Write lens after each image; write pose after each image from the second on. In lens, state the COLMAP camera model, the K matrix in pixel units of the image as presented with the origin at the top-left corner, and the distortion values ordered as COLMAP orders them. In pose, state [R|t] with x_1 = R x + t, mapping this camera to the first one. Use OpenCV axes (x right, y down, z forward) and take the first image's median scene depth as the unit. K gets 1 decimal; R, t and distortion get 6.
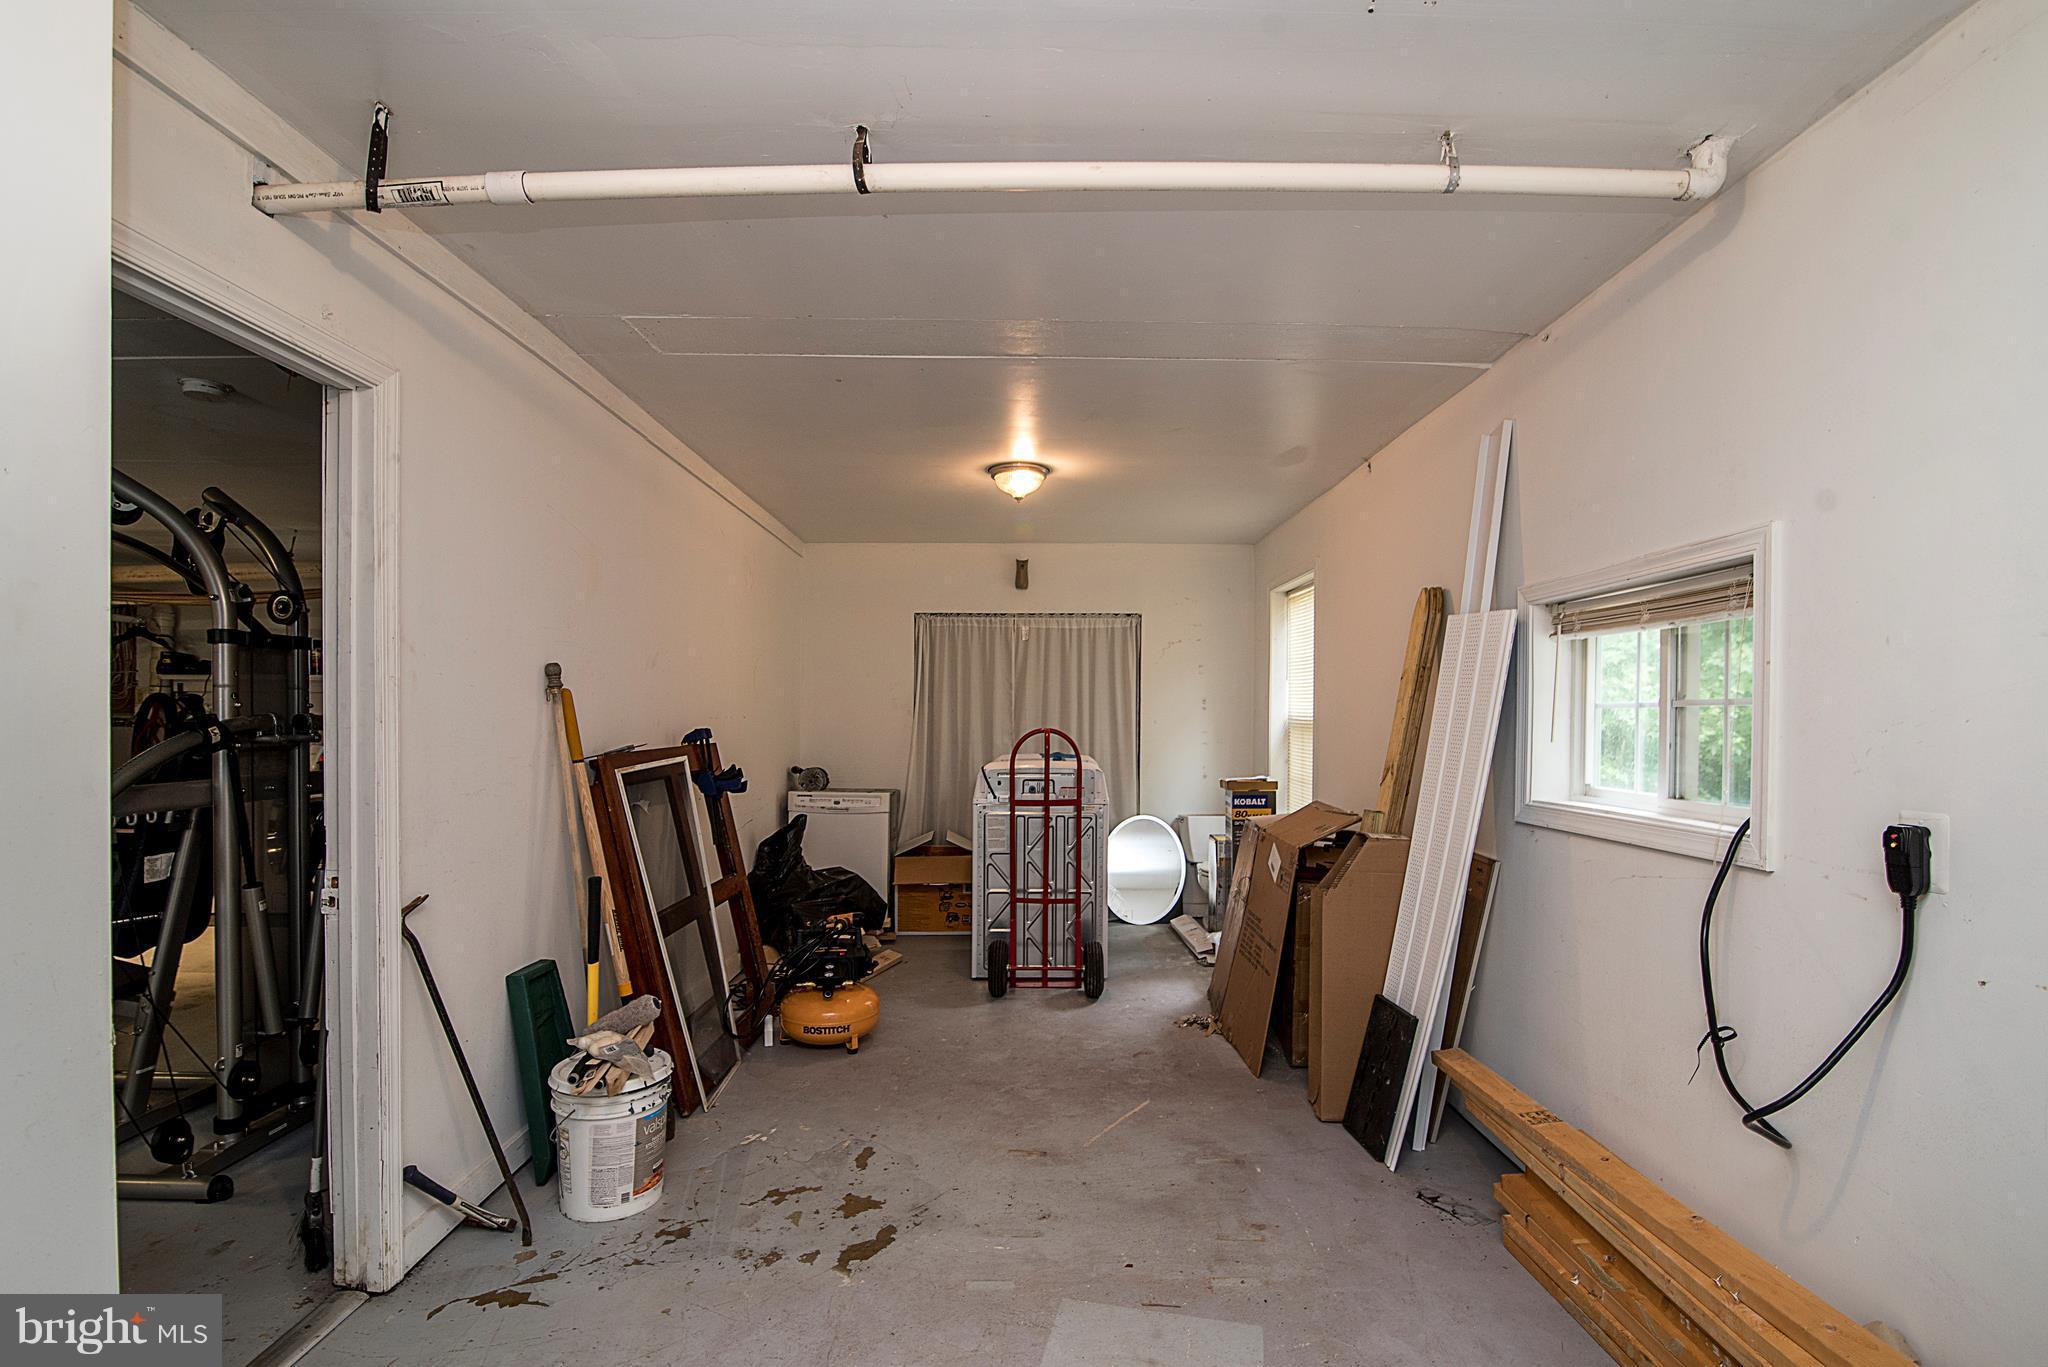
lens RADIAL K [[955.4, 0, 1021.7], [0, 955.4, 702.2], [0, 0, 1]] dist [-0.016885, -0.000883]
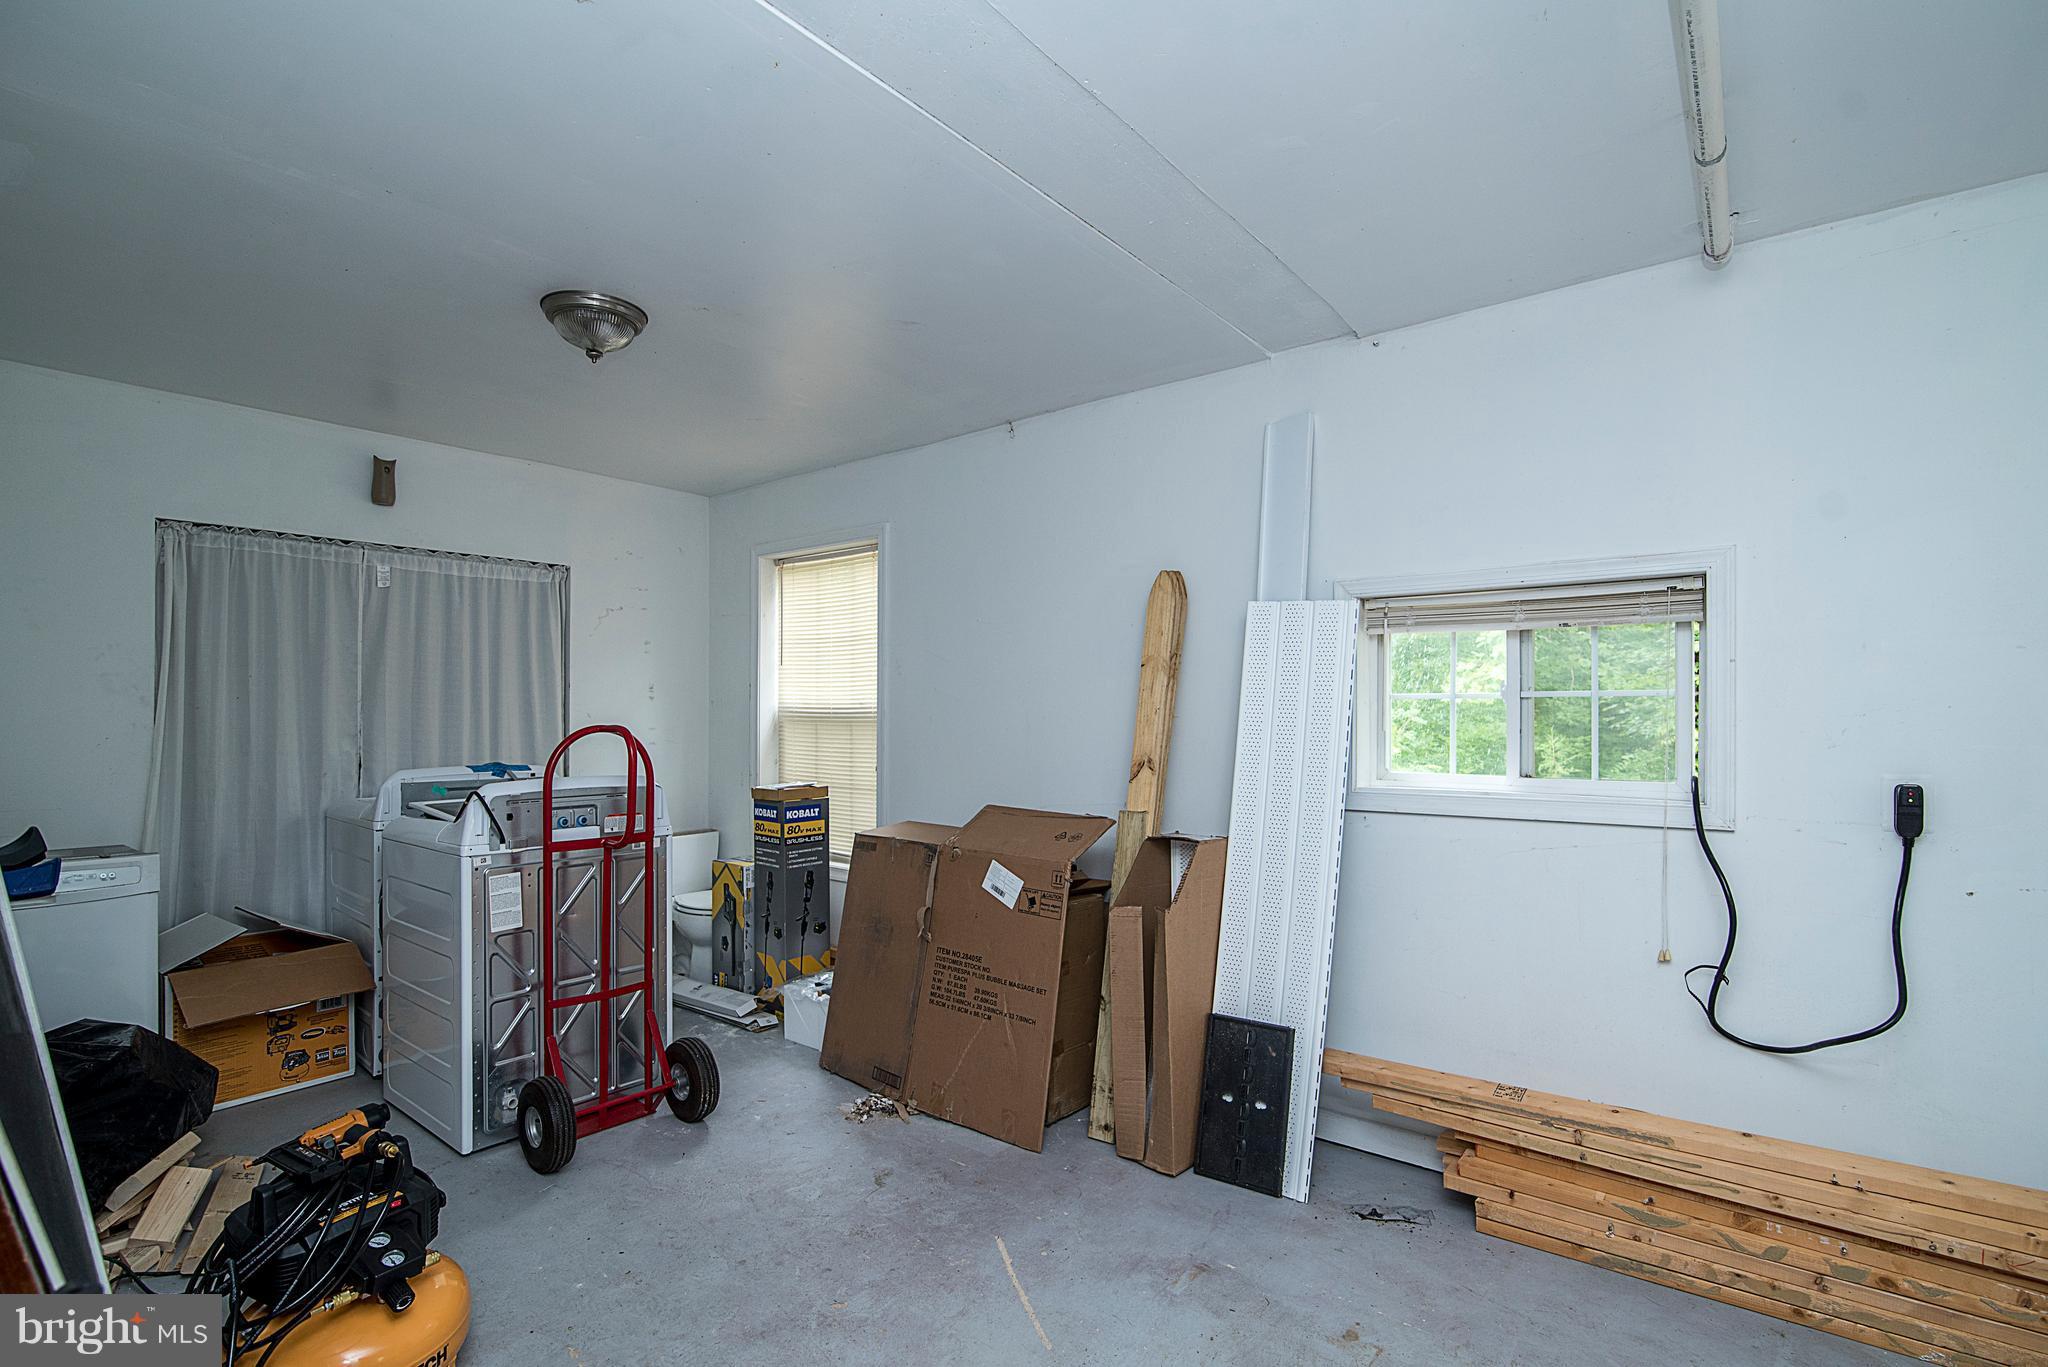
lens RADIAL K [[955.4, 0, 1017.5], [0, 955.4, 691.9], [0, 0, 1]] dist [-0.016885, -0.000883]
pose [[0.628582, 0.014300, 0.777612, -0.296784], [-0.010390, 0.999896, -0.009990, 0.008323], [-0.777674, -0.001800, 0.628666, 0.378849]]
